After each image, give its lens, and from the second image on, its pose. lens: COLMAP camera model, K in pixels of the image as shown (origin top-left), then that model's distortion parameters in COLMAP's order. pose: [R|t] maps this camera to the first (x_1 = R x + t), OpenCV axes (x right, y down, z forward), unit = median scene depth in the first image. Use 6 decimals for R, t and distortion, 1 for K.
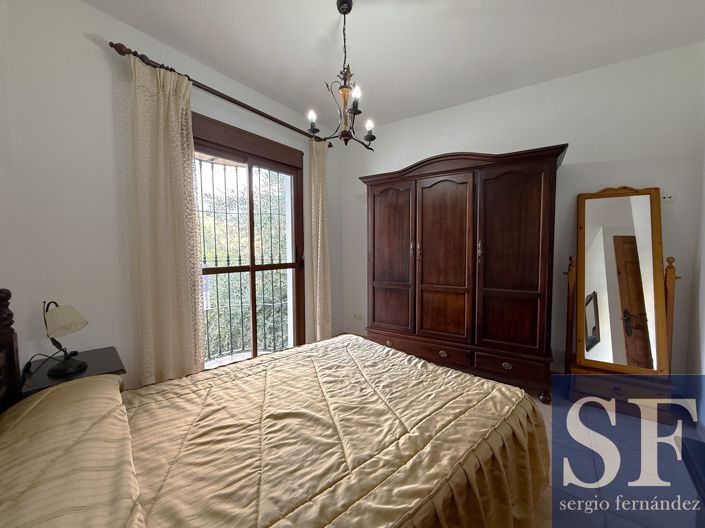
lens RADIAL K [[285.2, 0, 350.1], [0, 285.2, 262.1], [0, 0, 1]] dist [-0.000177, 0.000002]
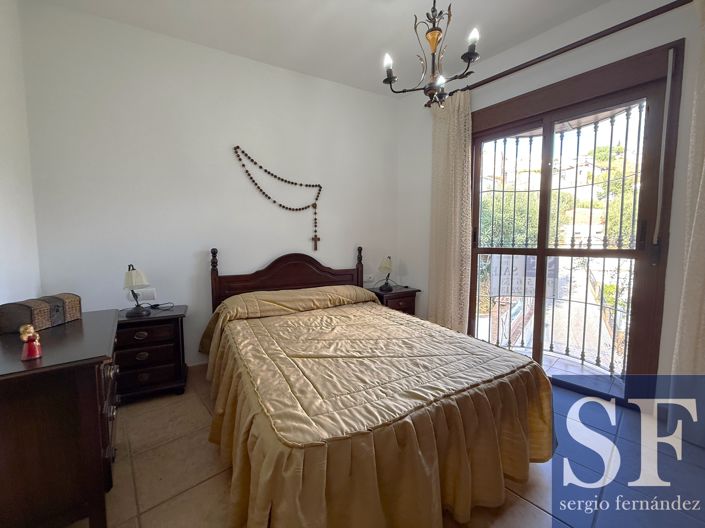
lens RADIAL K [[285.2, 0, 350.1], [0, 285.2, 262.1], [0, 0, 1]] dist [-0.000177, 0.000002]
pose [[-0.219769, 0.076073, -0.972581, 0.914693], [-0.044556, 0.995132, 0.087905, 0.005669], [0.974534, 0.062653, -0.215309, 0.989844]]
